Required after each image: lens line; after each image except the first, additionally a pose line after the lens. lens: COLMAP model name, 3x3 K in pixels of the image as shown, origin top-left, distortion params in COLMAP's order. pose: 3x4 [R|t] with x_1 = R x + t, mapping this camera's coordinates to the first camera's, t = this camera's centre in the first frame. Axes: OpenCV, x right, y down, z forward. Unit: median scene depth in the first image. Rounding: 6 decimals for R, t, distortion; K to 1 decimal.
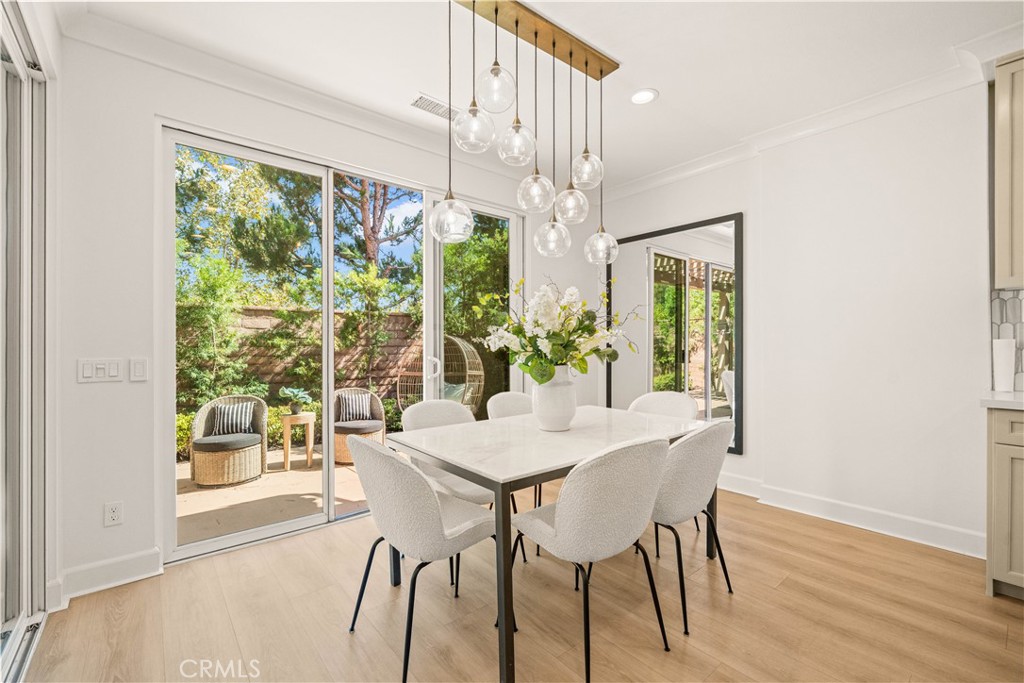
lens RADIAL K [[437.0, 0, 508.7], [0, 437.0, 344.5], [0, 0, 1]] dist [-0.002456, -0.000008]
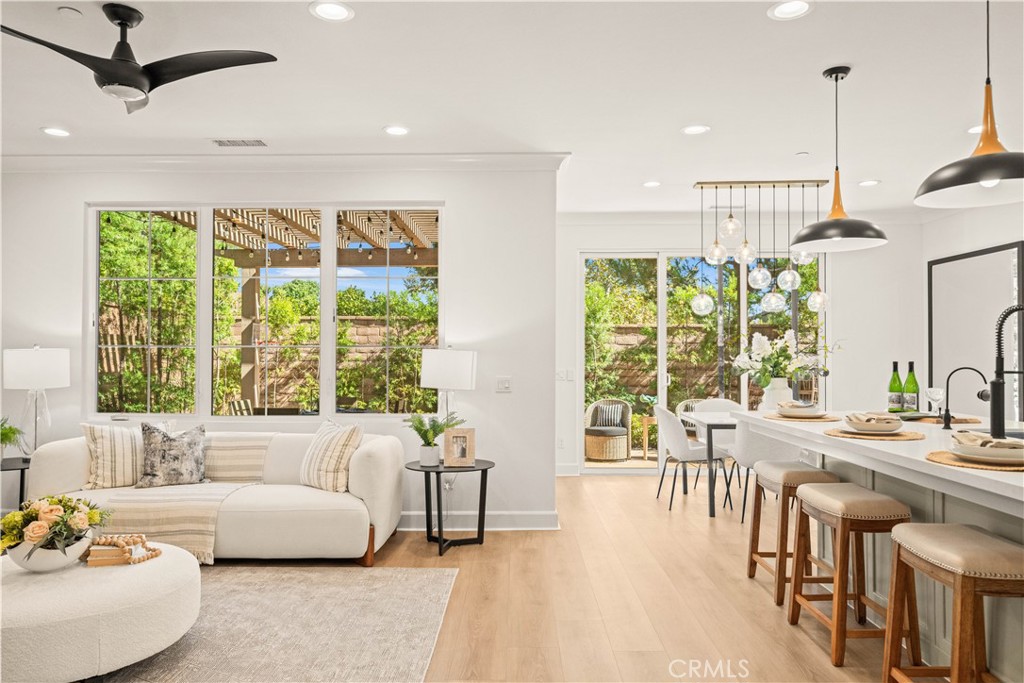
lens RADIAL K [[689.4, 0, 508.2], [0, 689.4, 345.5], [0, 0, 1]] dist [-0.001707, -0.001656]
pose [[0.761628, -0.006146, -0.647985, 0.339201], [-0.001125, 0.999941, -0.010807, -0.015904], [0.648013, 0.008960, 0.761576, -0.545291]]
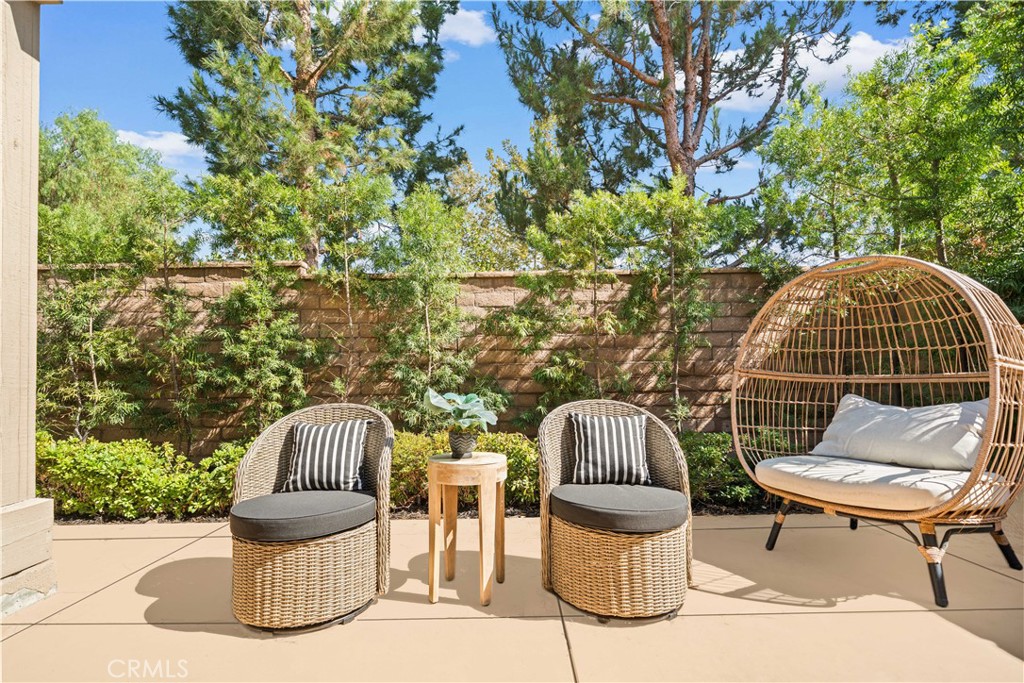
lens RADIAL K [[477.3, 0, 510.8], [0, 477.3, 354.4], [0, 0, 1]] dist [0.003545, 0.000435]
pose [[0.767482, -0.031320, -0.640305, -0.115970], [0.015934, 0.999429, -0.029786, 0.055698], [0.640872, 0.012658, 0.767543, 0.490634]]
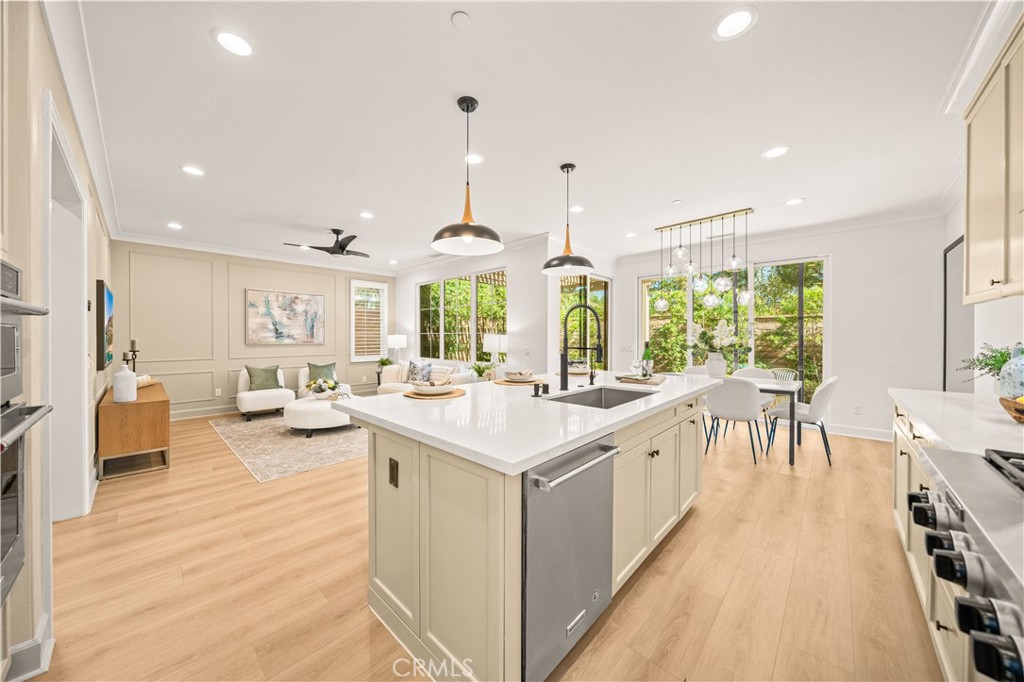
lens RADIAL K [[350.1, 0, 509.4], [0, 350.1, 338.4], [0, 0, 1]] dist [0.000959, 0.000039]
pose [[0.122704, 0.006839, -0.992420, 0.622227], [0.001872, 0.999973, 0.007123, -0.015666], [0.992442, -0.002732, 0.122688, -0.117405]]
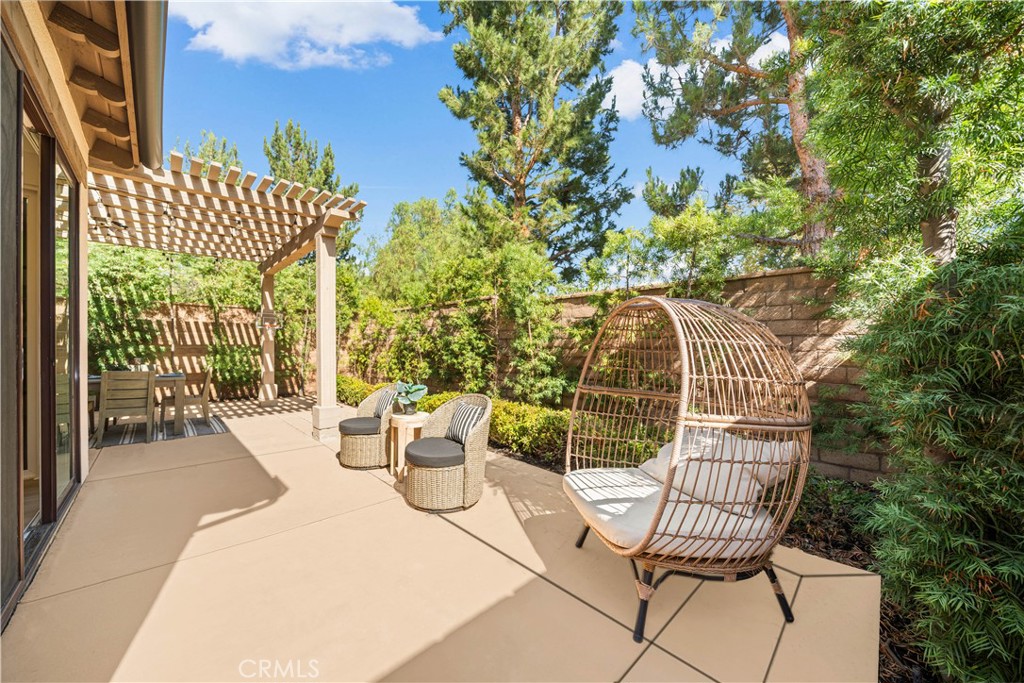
lens RADIAL K [[374.4, 0, 503.5], [0, 374.4, 346.6], [0, 0, 1]] dist [-0.001904, -0.000076]
pose [[0.060564, 0.006326, -0.998144, 0.192140], [-0.002018, 0.999979, 0.006215, 0.018860], [0.998162, 0.001637, 0.060576, 0.810061]]
